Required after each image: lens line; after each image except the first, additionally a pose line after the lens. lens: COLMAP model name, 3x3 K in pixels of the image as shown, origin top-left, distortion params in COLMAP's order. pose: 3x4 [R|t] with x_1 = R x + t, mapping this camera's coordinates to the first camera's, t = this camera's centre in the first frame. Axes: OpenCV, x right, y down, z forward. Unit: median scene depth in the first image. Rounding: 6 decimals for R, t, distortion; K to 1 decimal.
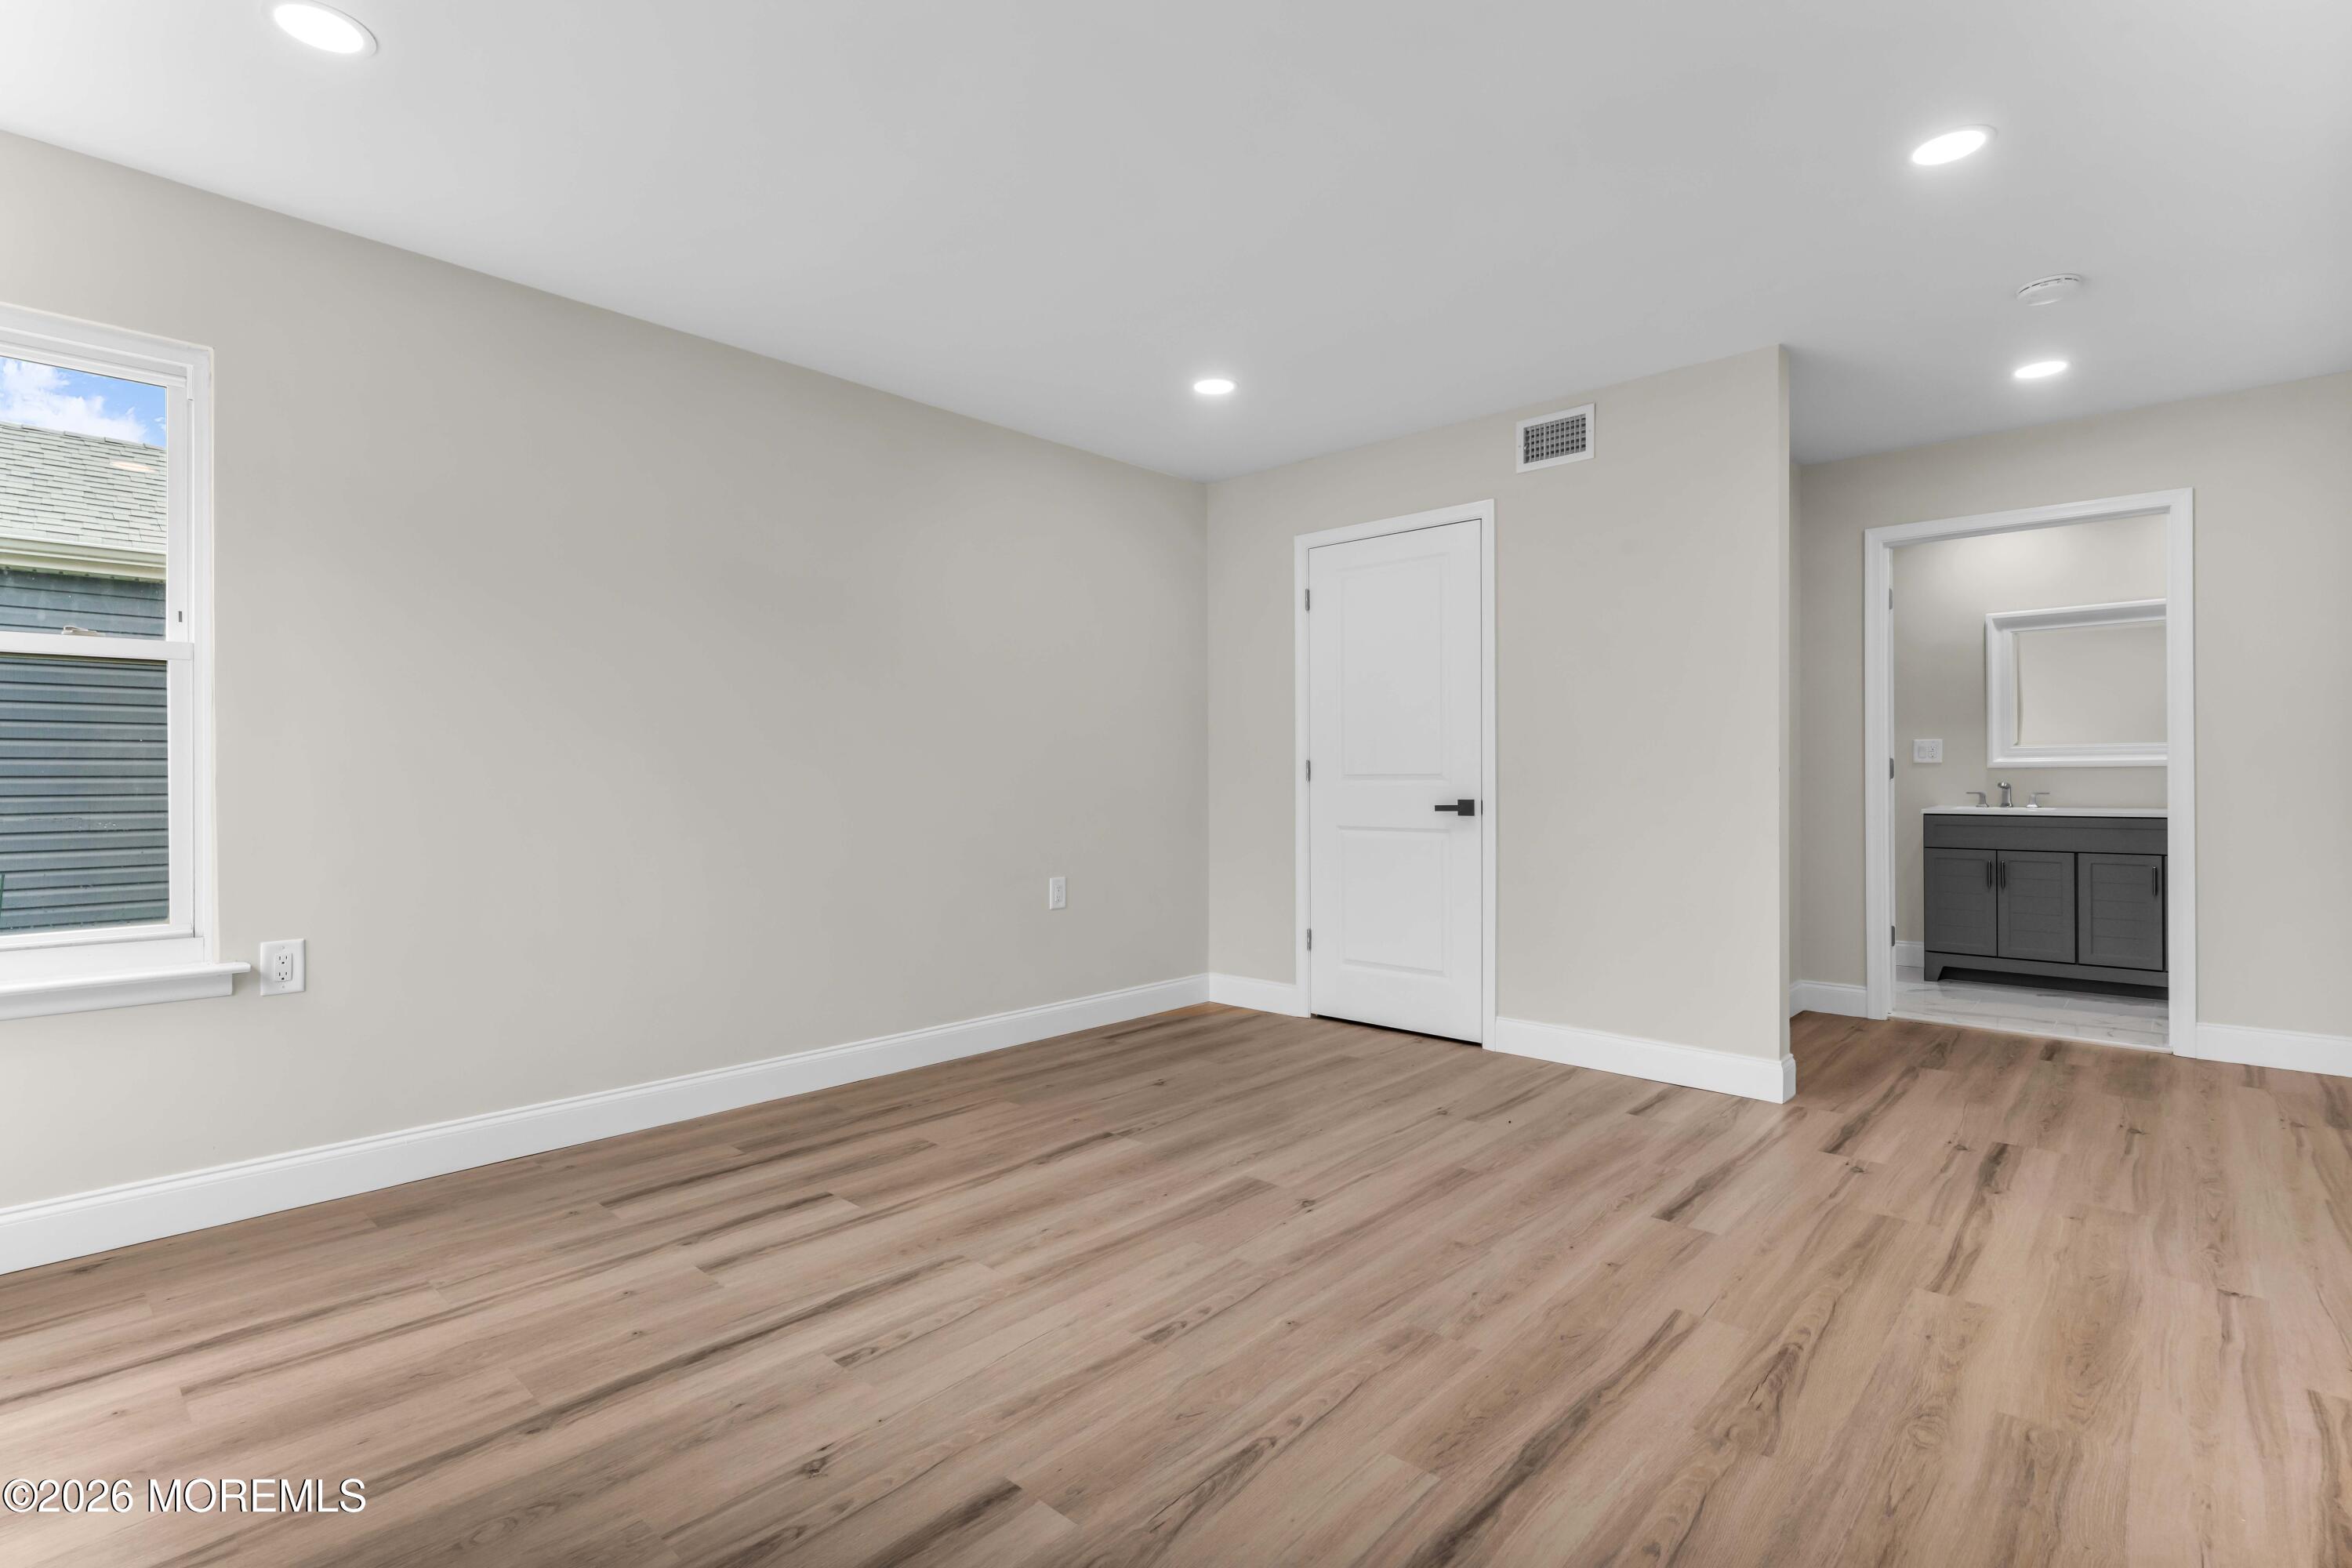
lens RADIAL K [[1120.6, 0, 1193.2], [0, 1120.6, 774.8], [0, 0, 1]] dist [-0.008186, 0.001358]
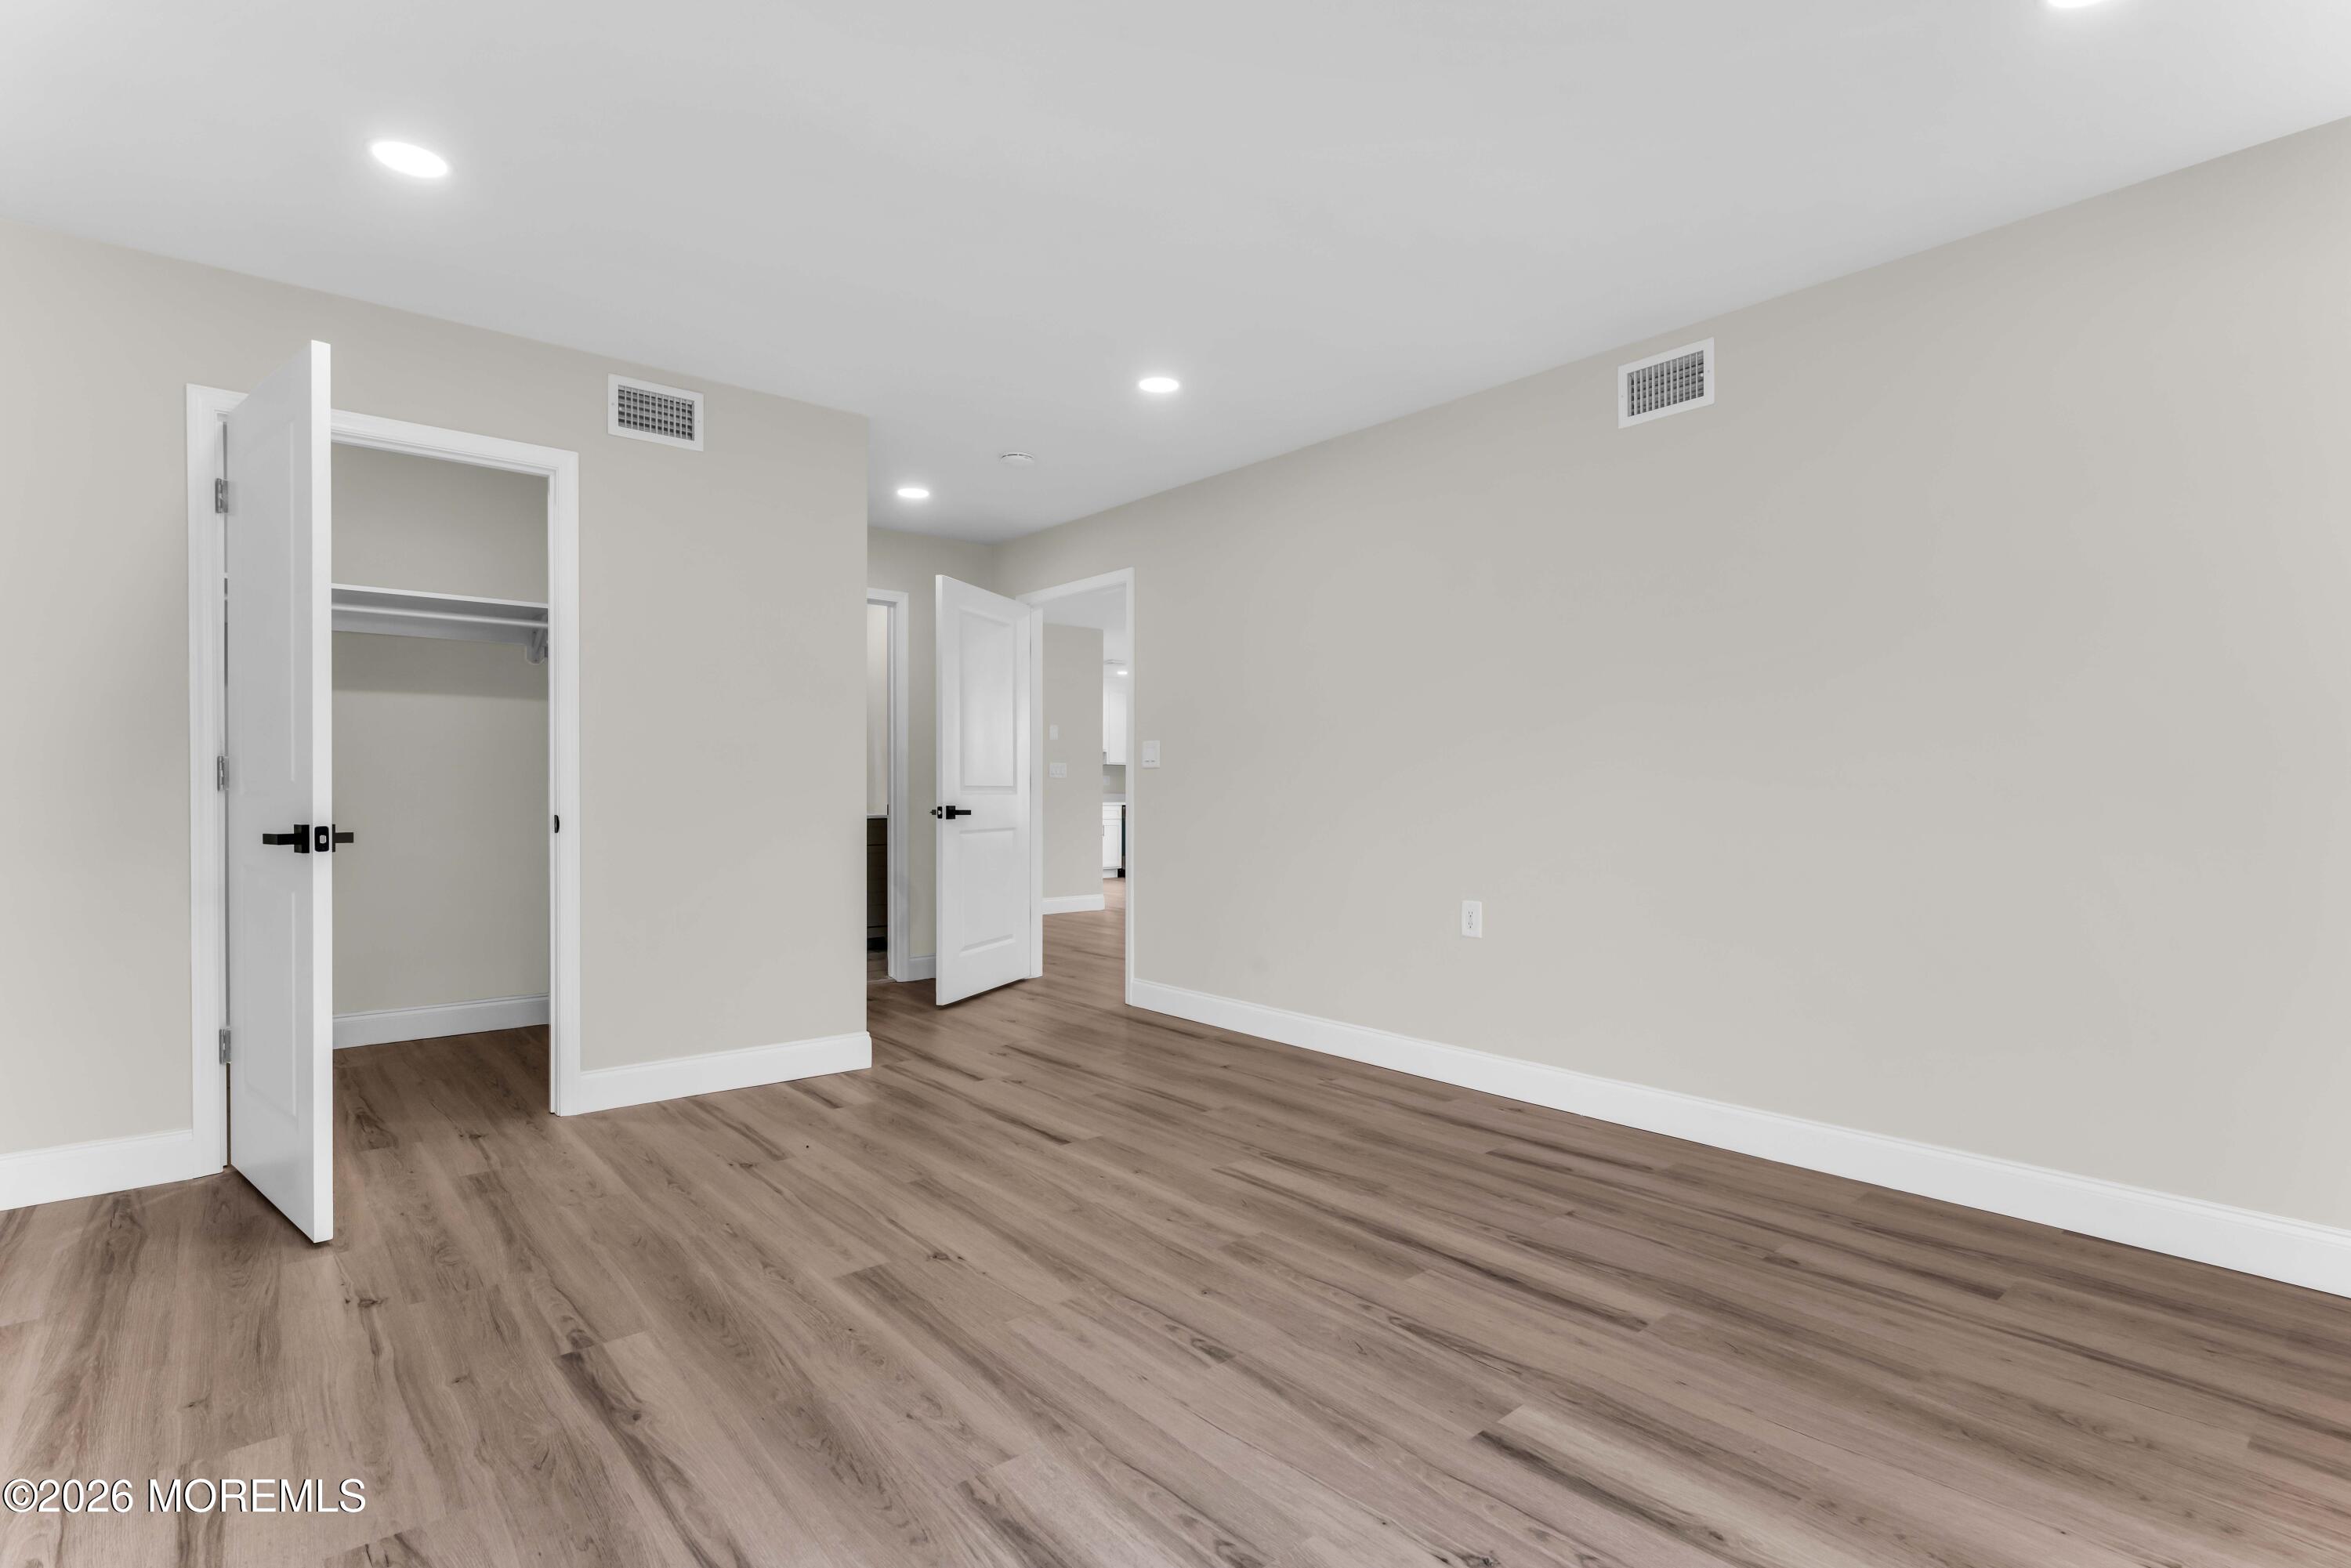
lens RADIAL K [[1120.1, 0, 1177.3], [0, 1120.1, 783.2], [0, 0, 1]] dist [-0.008186, 0.001358]
pose [[0.126930, 0.006973, 0.991887, -0.709540], [-0.006560, 0.999959, -0.006191, 0.002987], [-0.991890, -0.005721, 0.126971, 0.637546]]
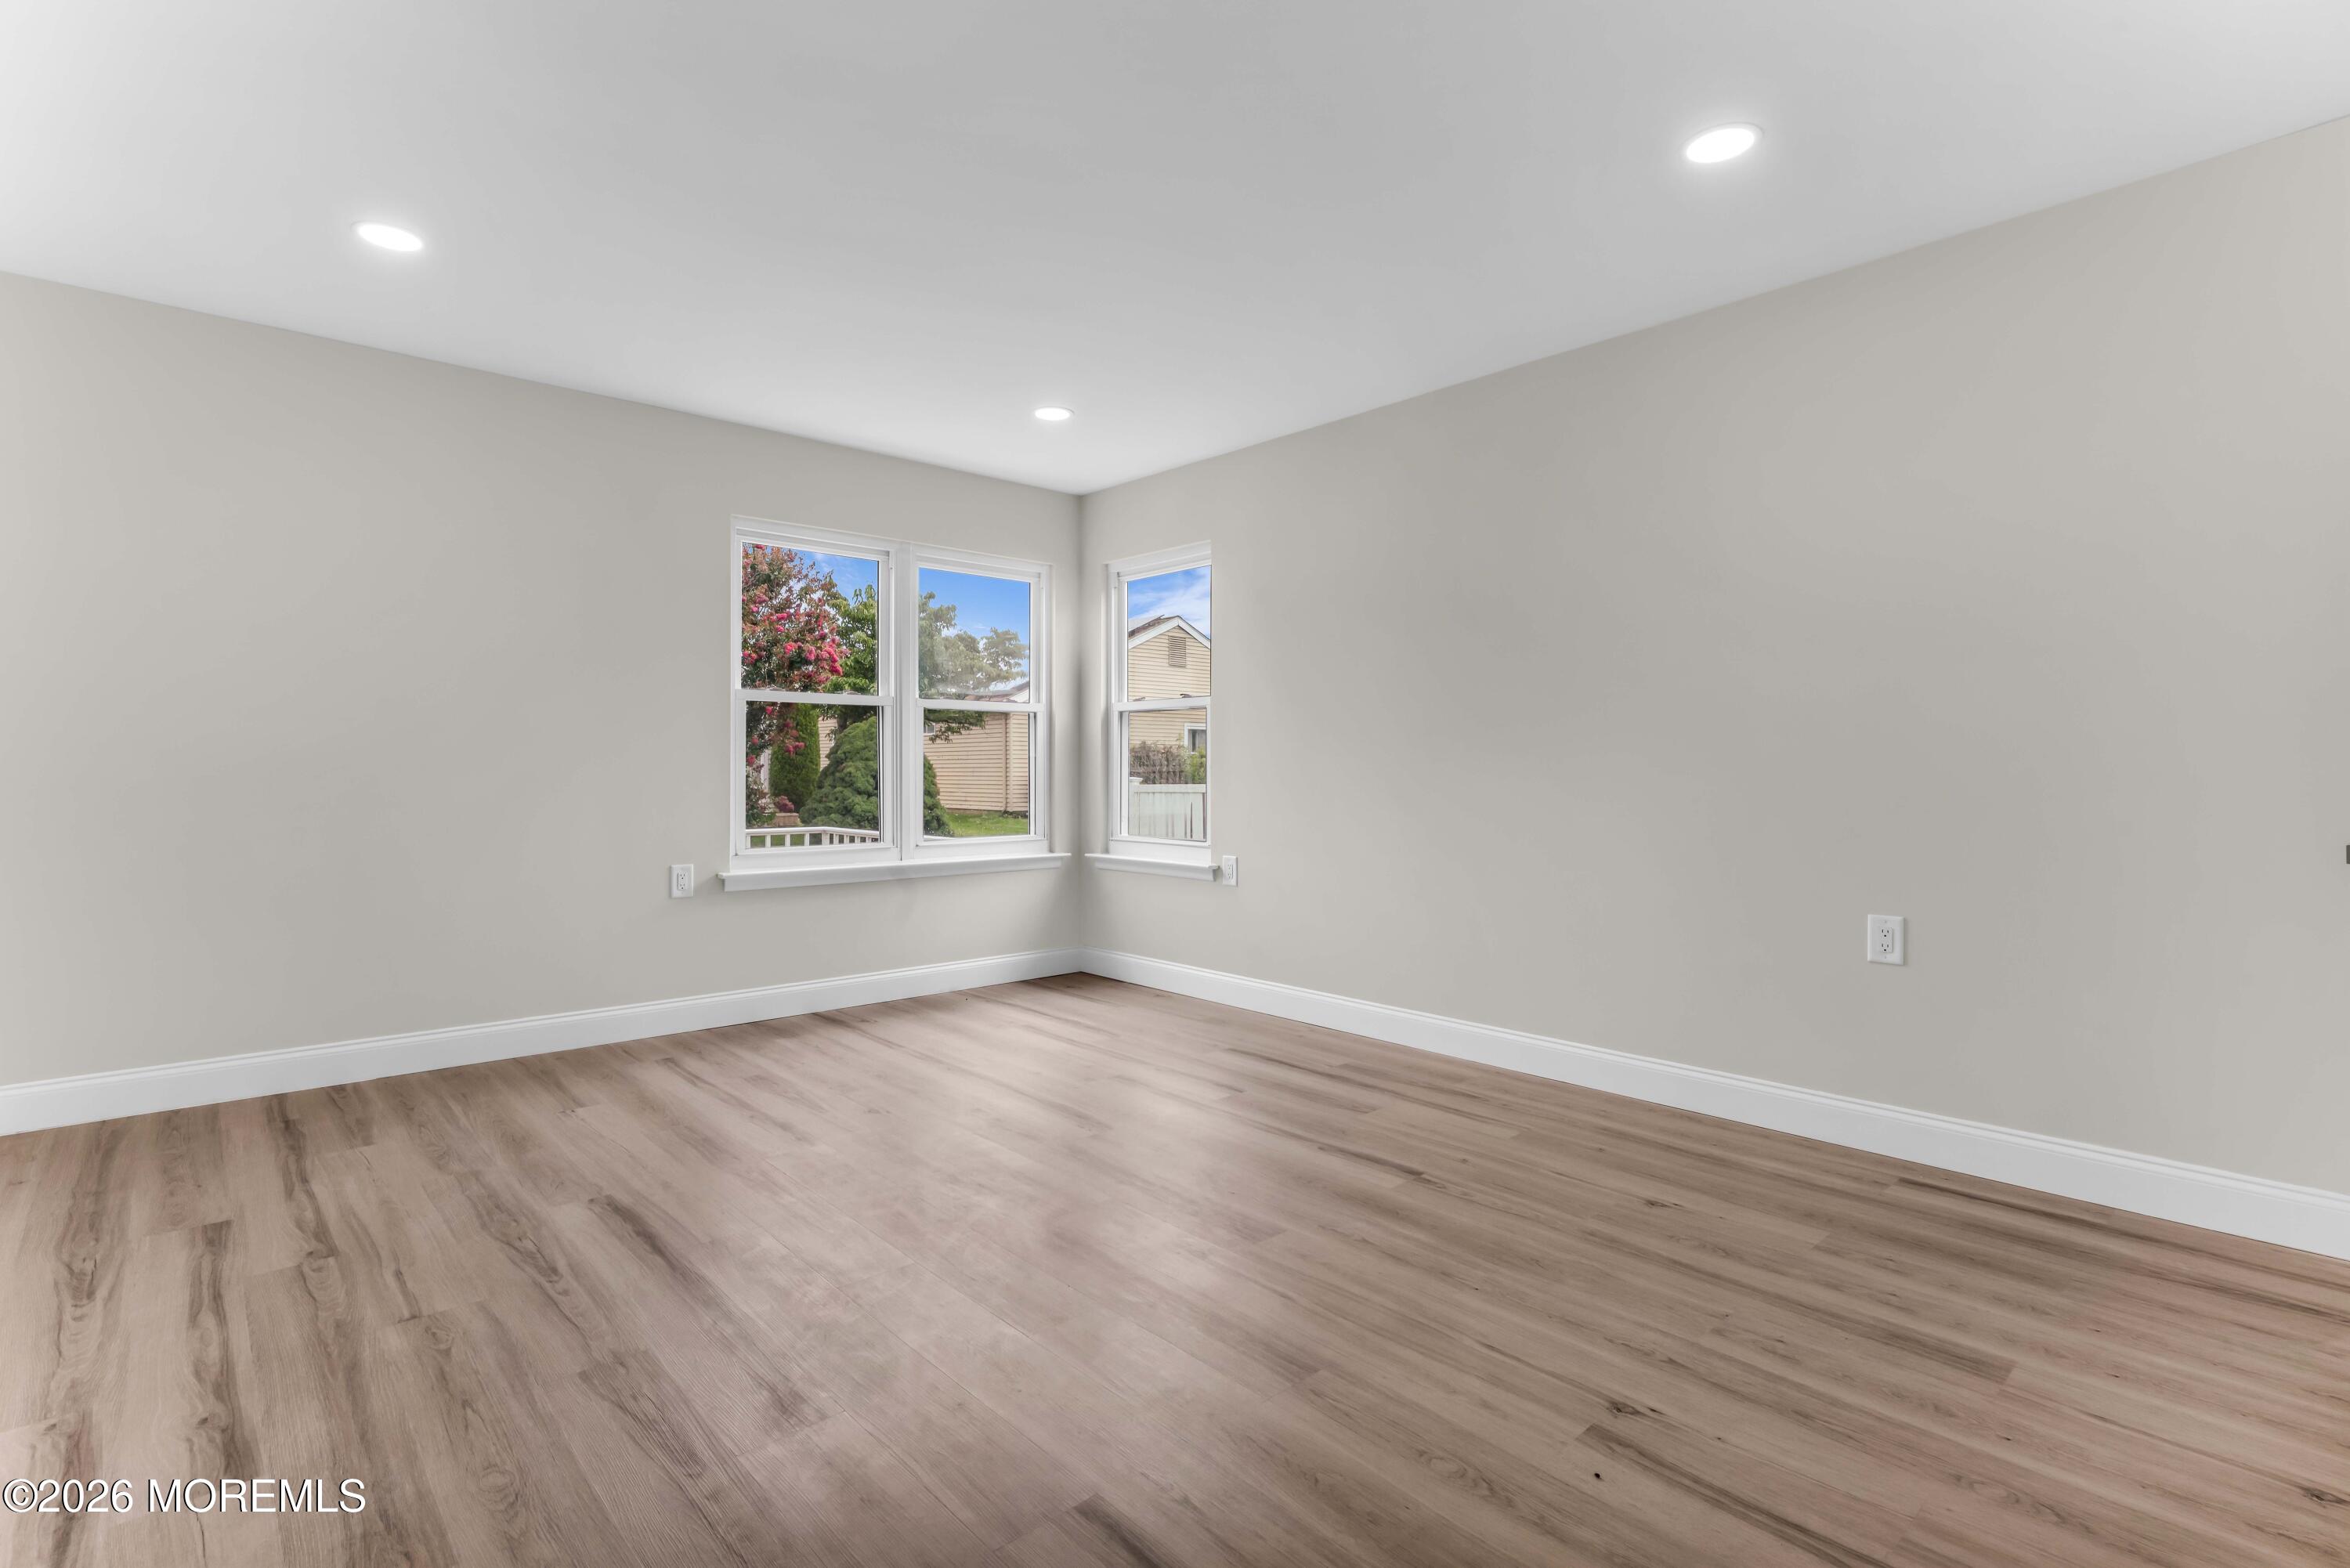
lens RADIAL K [[1119.6, 0, 1134.6], [0, 1119.6, 778.4], [0, 0, 1]] dist [-0.008186, 0.001358]
pose [[-0.133661, 0.010340, -0.990973, 0.884220], [0.001160, 0.999947, 0.010278, 0.004356], [0.991026, 0.000224, -0.133666, 0.976197]]
